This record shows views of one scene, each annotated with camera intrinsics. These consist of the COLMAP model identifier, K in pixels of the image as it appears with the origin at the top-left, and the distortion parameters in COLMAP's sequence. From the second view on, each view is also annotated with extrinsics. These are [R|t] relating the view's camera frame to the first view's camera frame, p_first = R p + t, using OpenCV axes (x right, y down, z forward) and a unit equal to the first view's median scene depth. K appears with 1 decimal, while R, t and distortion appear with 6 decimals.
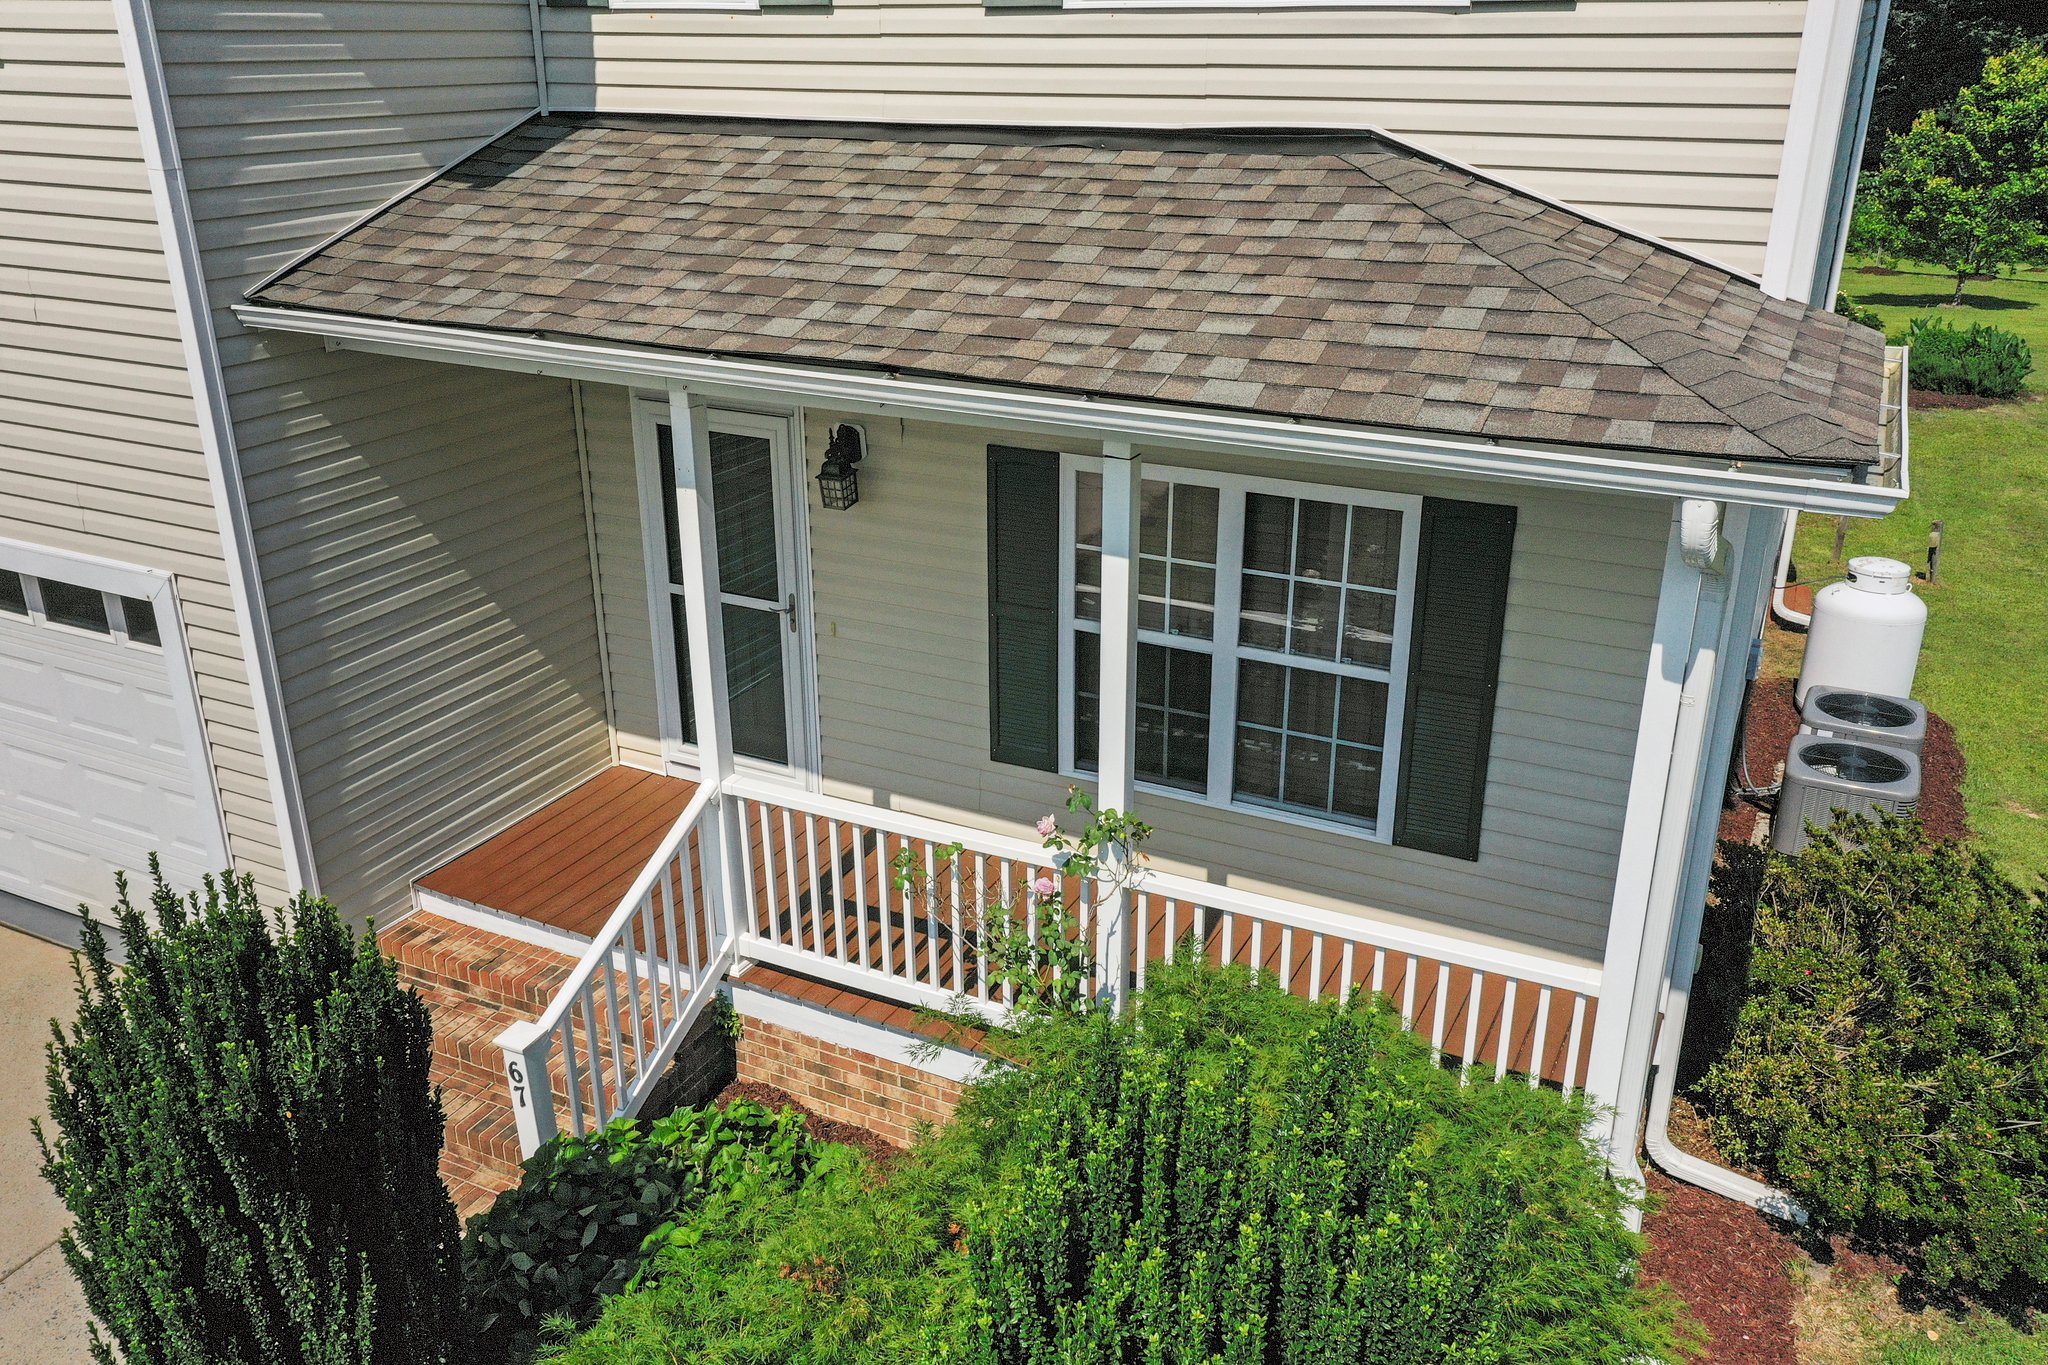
lens RADIAL K [[1626.5, 0, 1027.2], [0, 1626.5, 684.3], [0, 0, 1]] dist [0.018391, 0.011638]
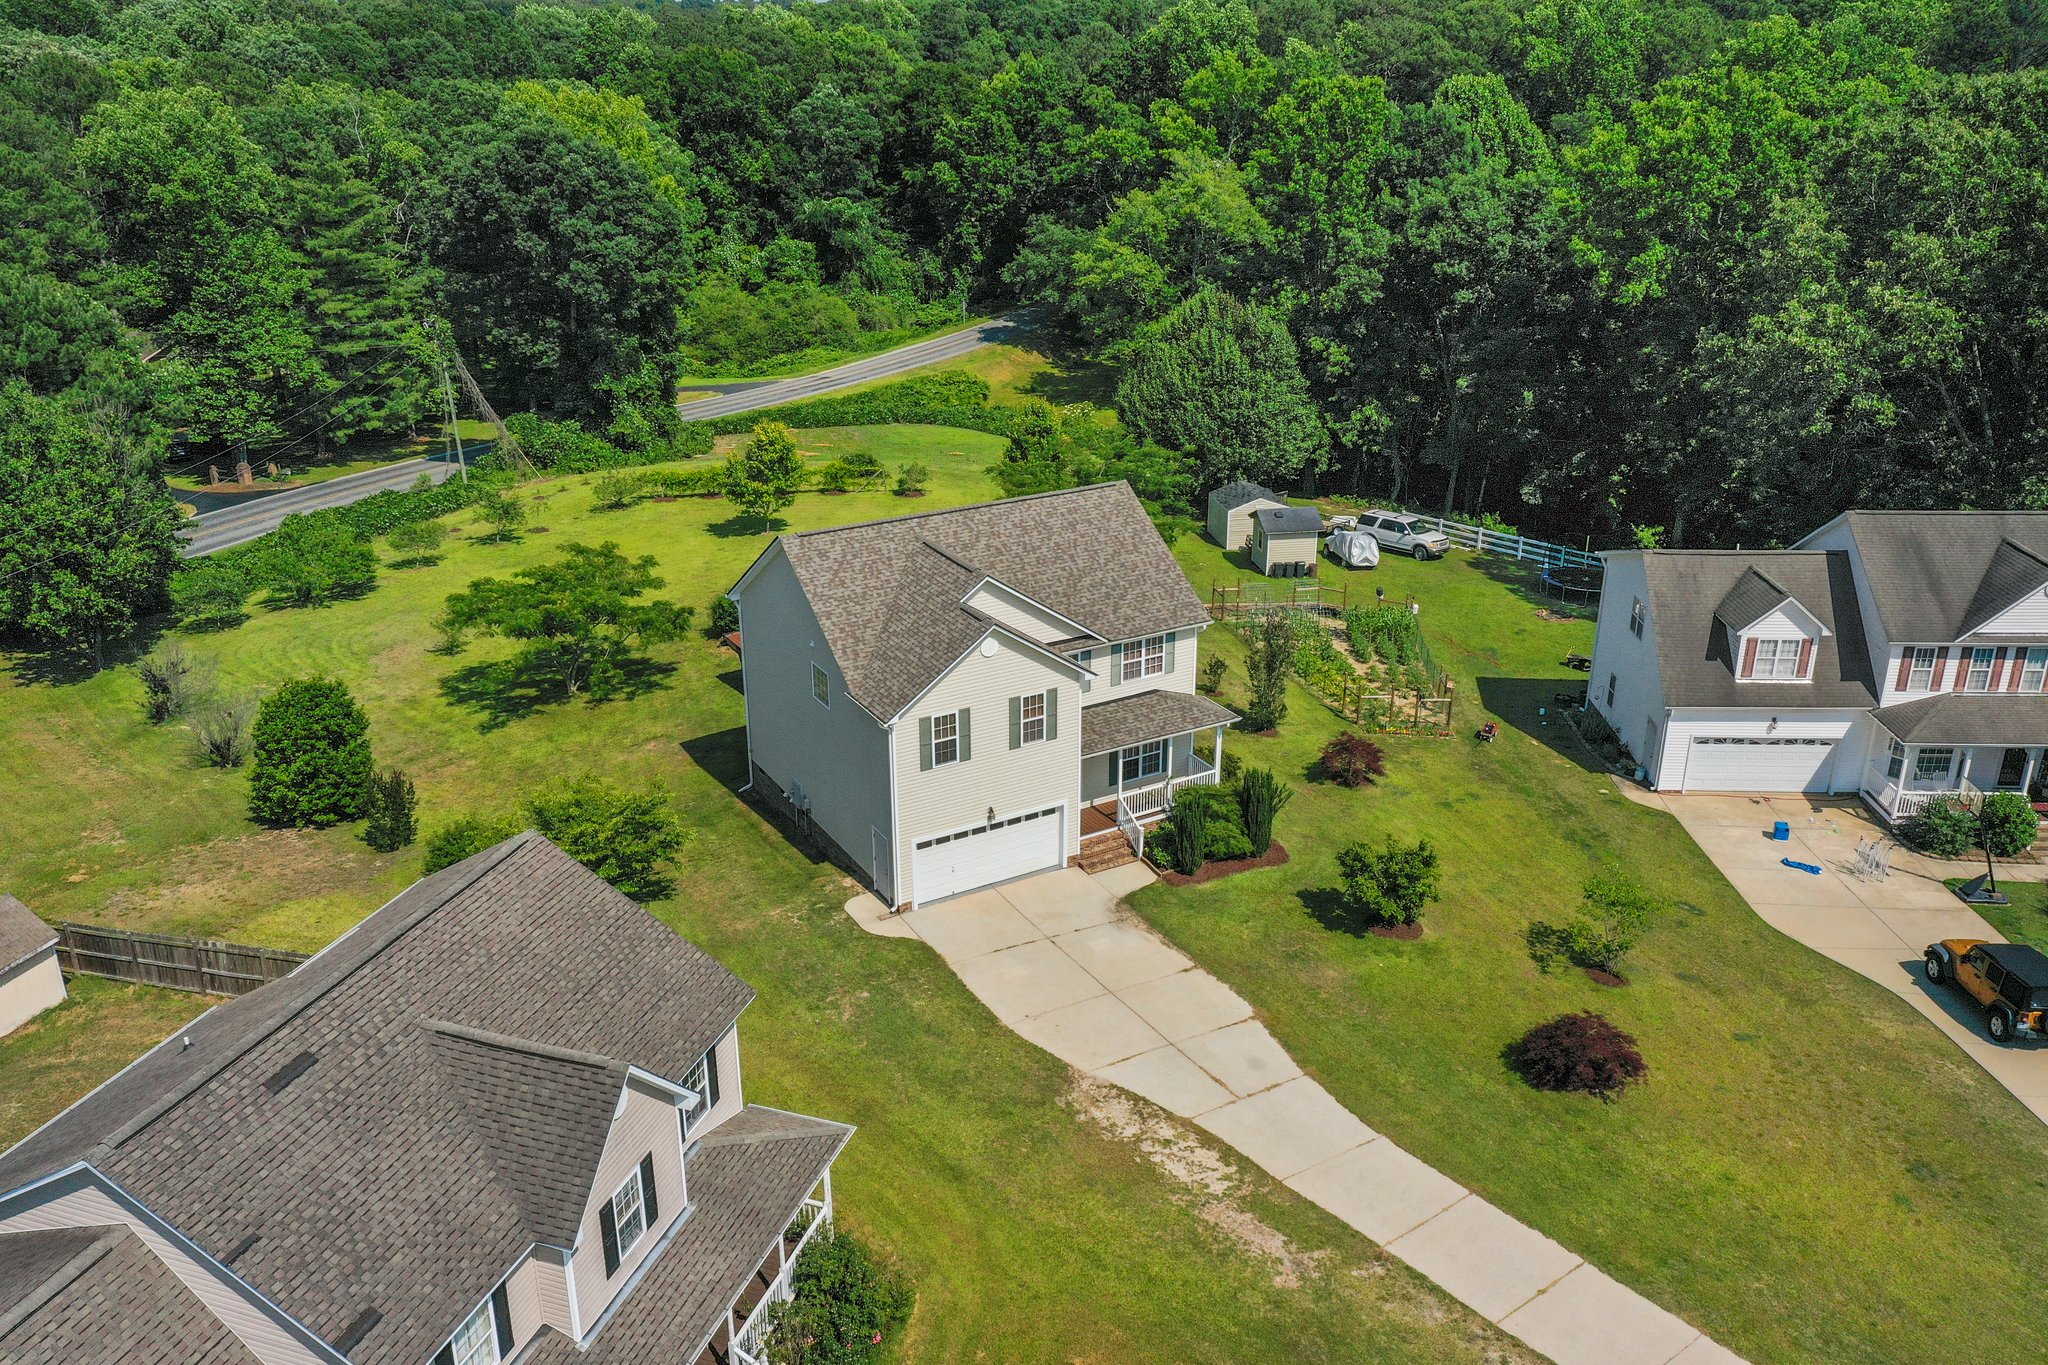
lens RADIAL K [[1608.5, 0, 1024.4], [0, 1608.5, 700.4], [0, 0, 1]] dist [0.016829, 0.002524]
pose [[0.548435, -0.323792, 0.770959, -5.142467], [0.319595, 0.933155, 0.164563, -1.466247], [-0.772708, 0.156143, 0.615257, -2.778605]]
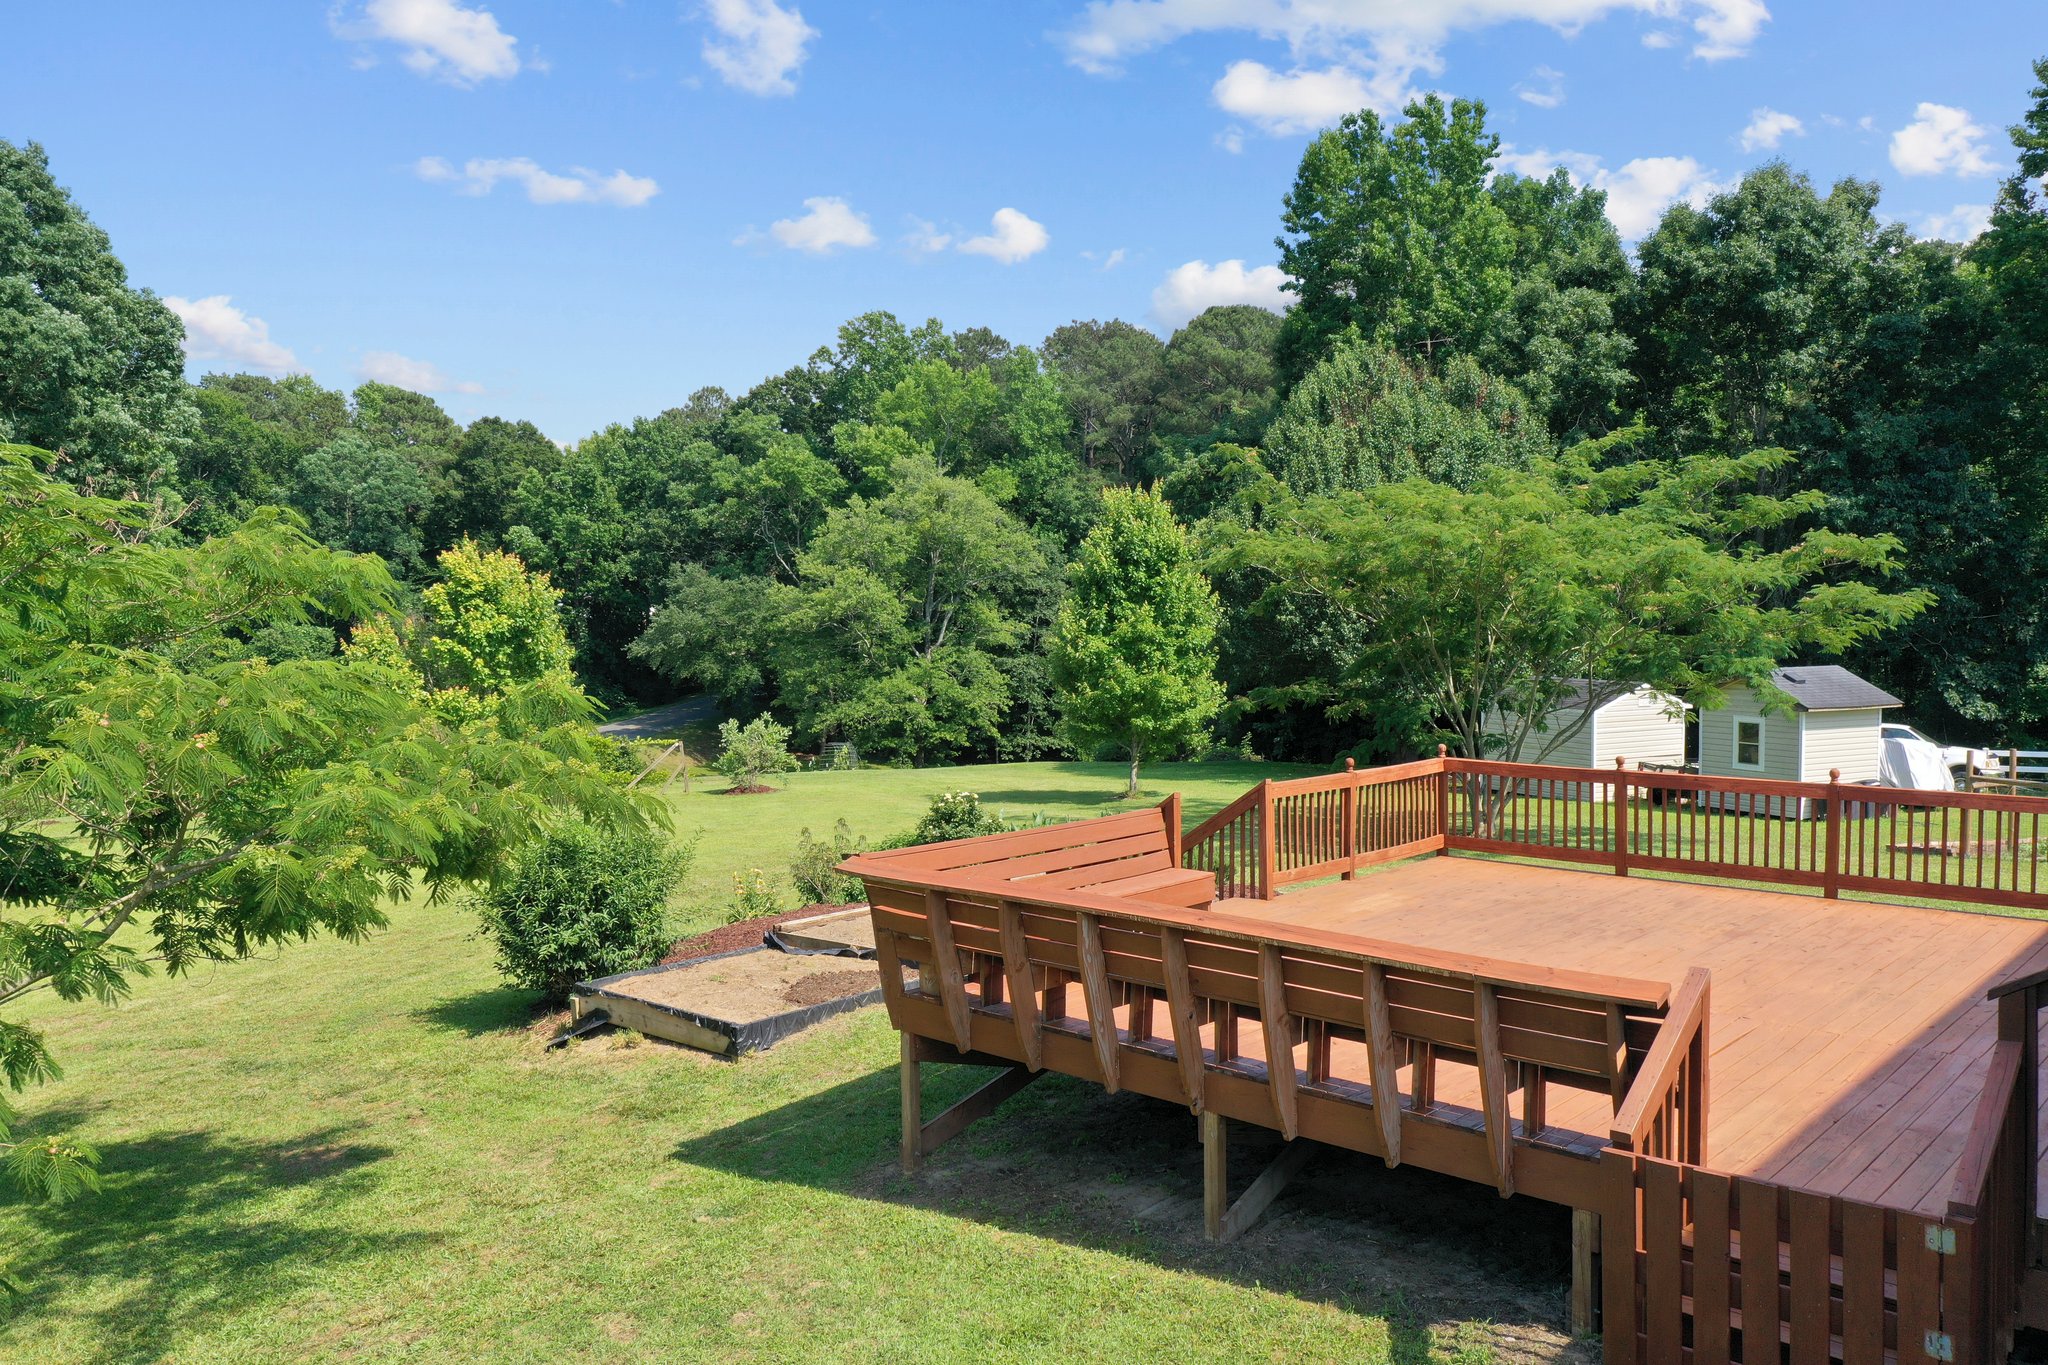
lens RADIAL K [[1632.7, 0, 1020.8], [0, 1632.7, 706.0], [0, 0, 1]] dist [0.007192, 0.010678]
pose [[0.252399, -0.065166, 0.965426, -0.764331], [0.368766, 0.928911, -0.033708, -0.911487], [-0.894599, 0.364524, 0.258487, 2.915831]]
